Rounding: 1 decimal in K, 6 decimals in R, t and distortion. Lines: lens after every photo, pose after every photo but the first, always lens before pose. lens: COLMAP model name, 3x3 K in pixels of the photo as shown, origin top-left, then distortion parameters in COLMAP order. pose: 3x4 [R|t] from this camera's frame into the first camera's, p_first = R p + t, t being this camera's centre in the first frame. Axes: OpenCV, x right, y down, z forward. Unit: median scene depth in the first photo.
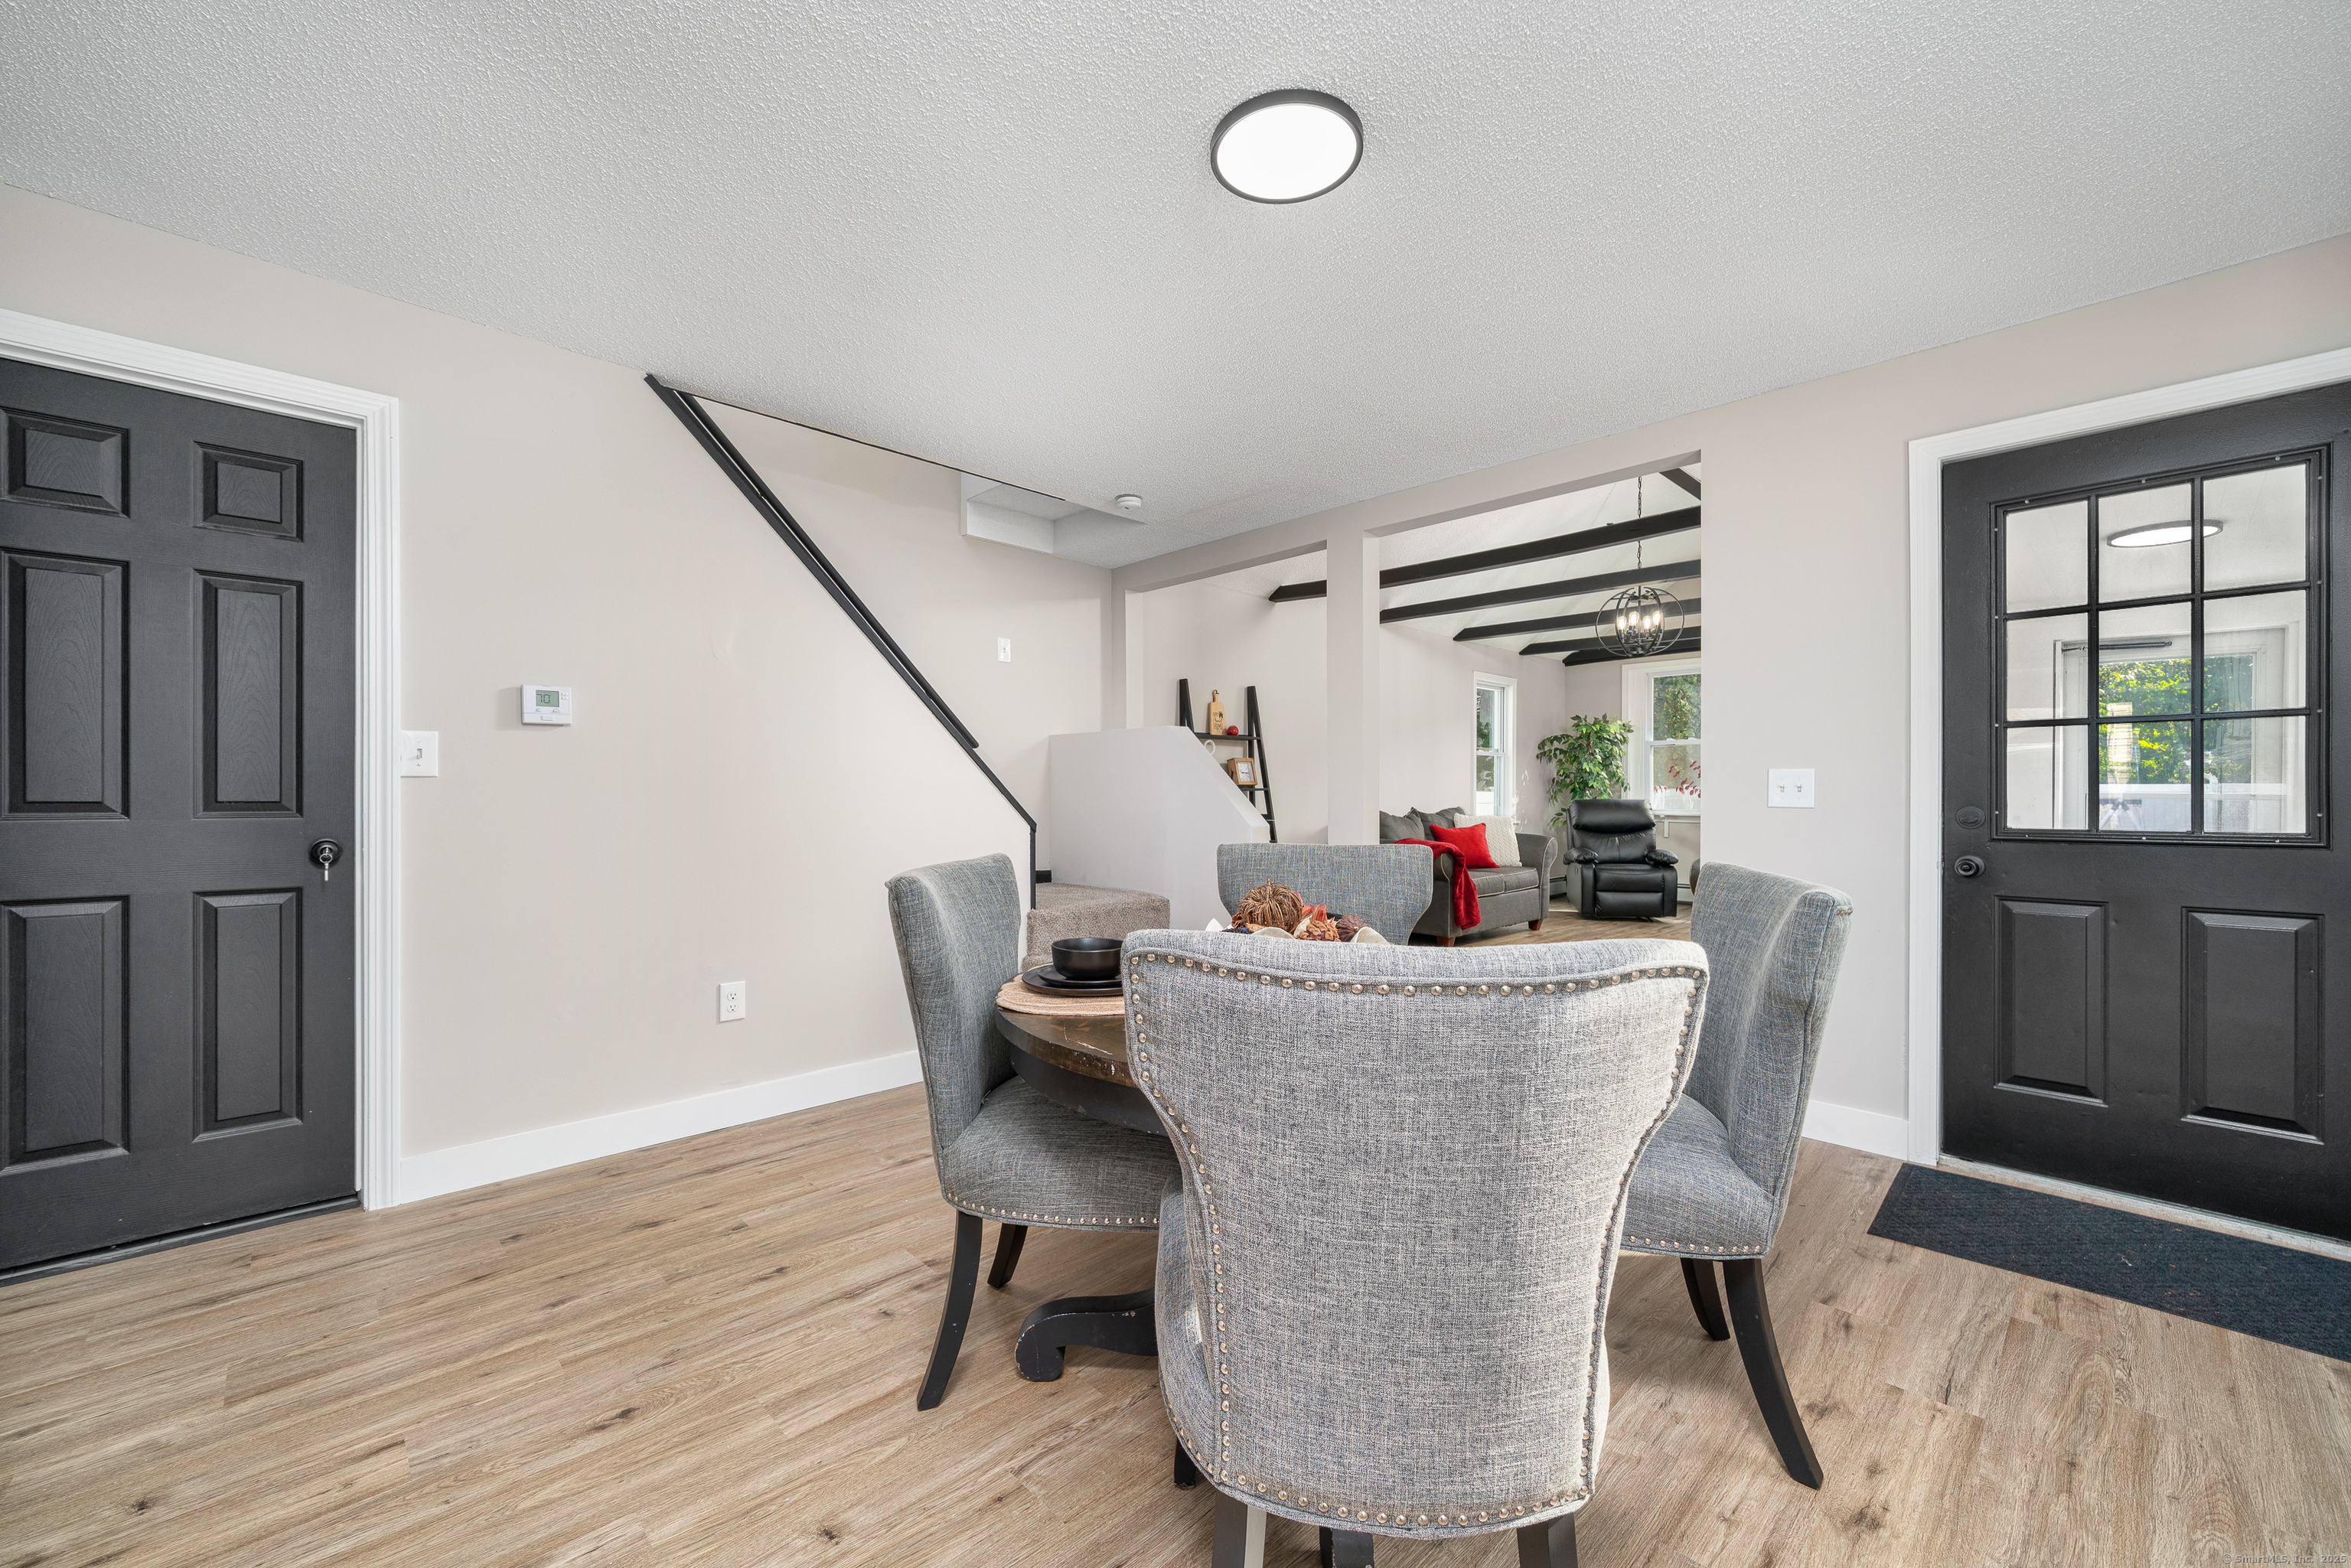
lens RADIAL K [[921.8, 0, 1160.5], [0, 921.8, 792.5], [0, 0, 1]] dist [0.000184, 0.000057]
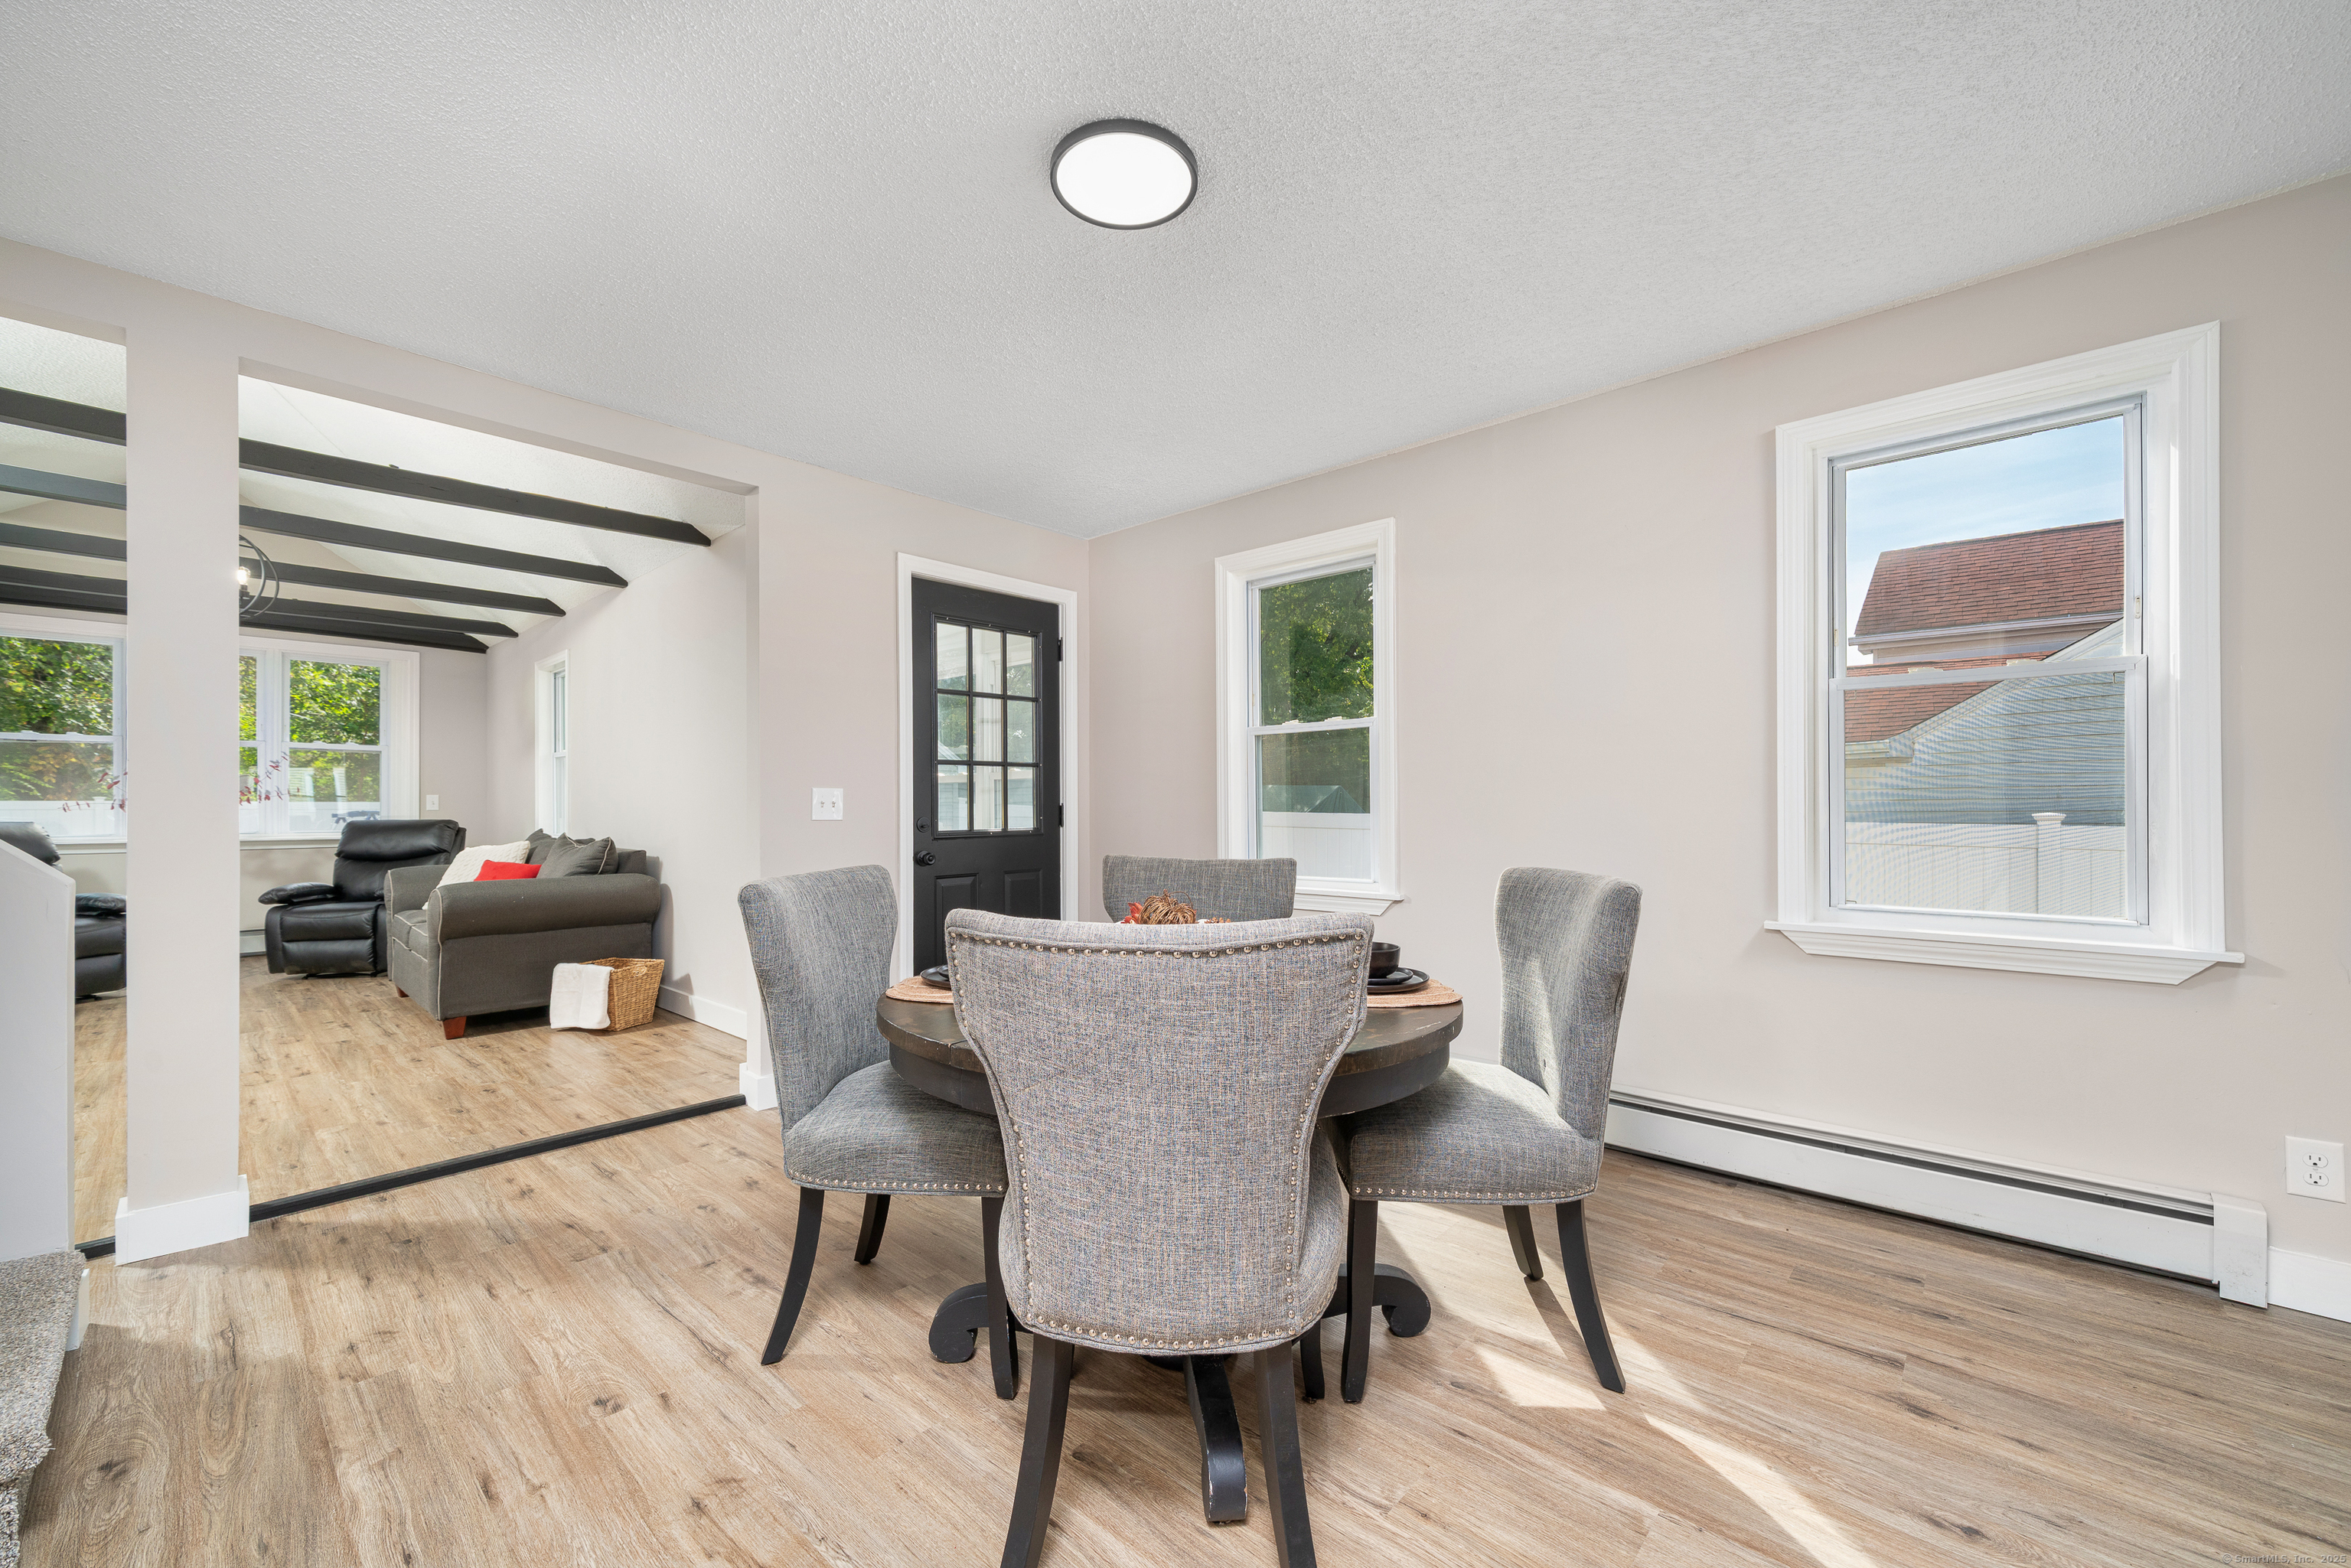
lens RADIAL K [[927.4, 0, 1179.4], [0, 927.4, 794.5], [0, 0, 1]] dist [0.017987, 0.000010]
pose [[-0.061148, 0.008403, 0.998093, -0.209934], [0.007305, 0.999942, -0.007971, -0.001707], [-0.998102, 0.006803, -0.061206, 0.235053]]
